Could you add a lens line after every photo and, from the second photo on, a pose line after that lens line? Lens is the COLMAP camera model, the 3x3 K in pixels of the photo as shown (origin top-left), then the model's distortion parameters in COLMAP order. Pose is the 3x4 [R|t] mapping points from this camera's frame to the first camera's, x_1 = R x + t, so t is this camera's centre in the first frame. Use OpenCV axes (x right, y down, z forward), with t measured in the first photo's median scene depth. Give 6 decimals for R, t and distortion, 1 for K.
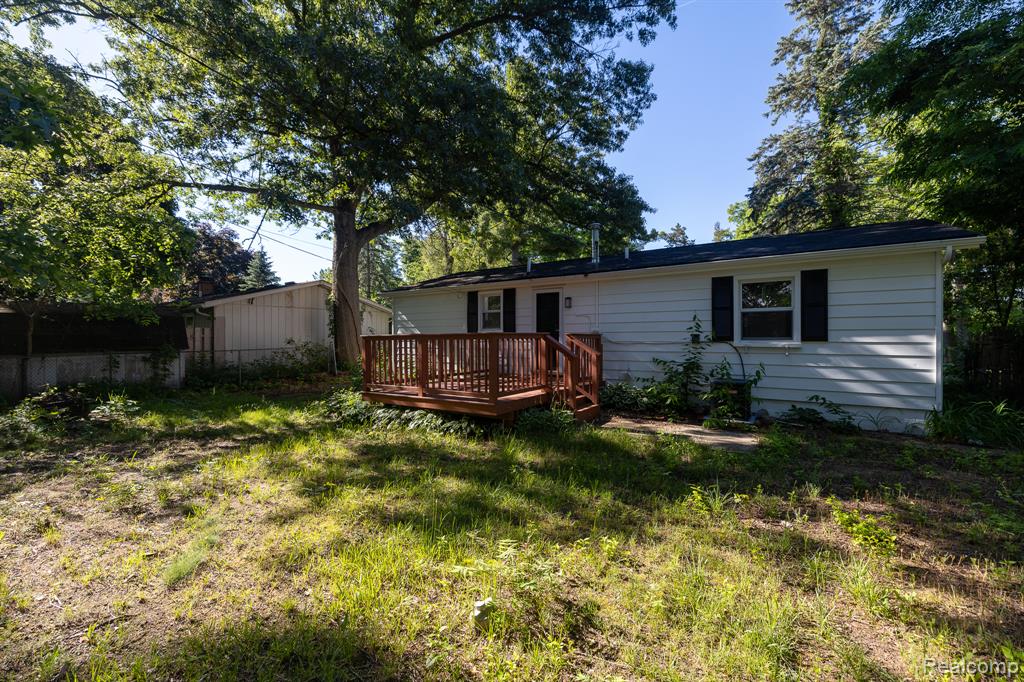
lens RADIAL K [[432.2, 0, 515.5], [0, 432.2, 338.7], [0, 0, 1]] dist [0.001636, 0.000583]
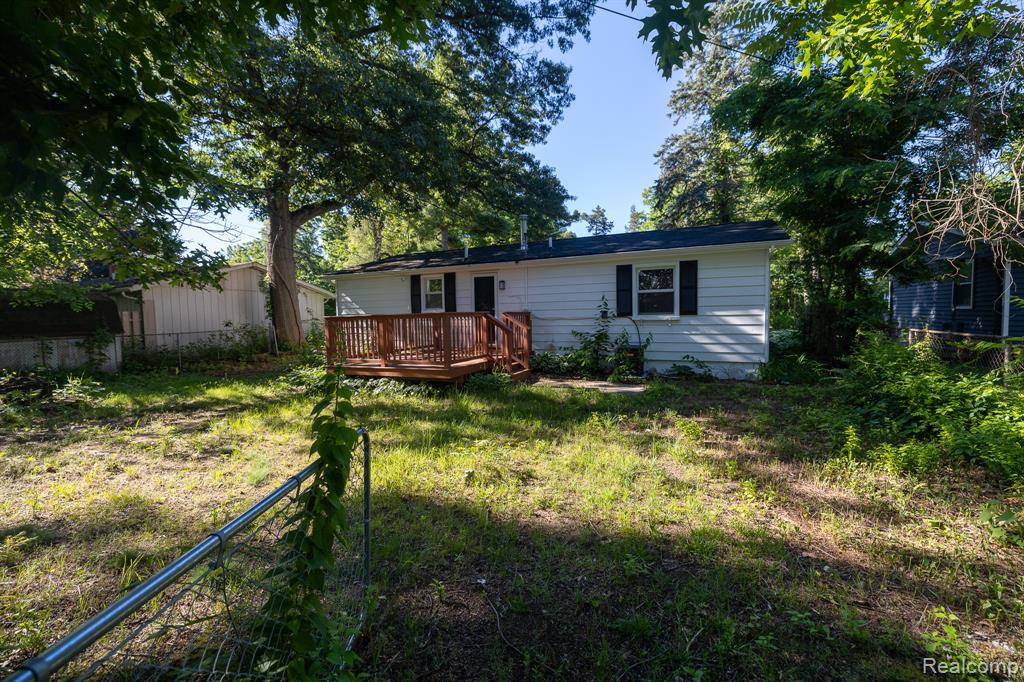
lens RADIAL K [[432.2, 0, 515.5], [0, 432.2, 338.7], [0, 0, 1]] dist [0.001636, 0.000583]
pose [[0.986140, -0.025841, 0.163891, -0.033570], [0.017465, 0.998477, 0.052340, -0.000216], [-0.164994, -0.048752, 0.985089, -0.146613]]
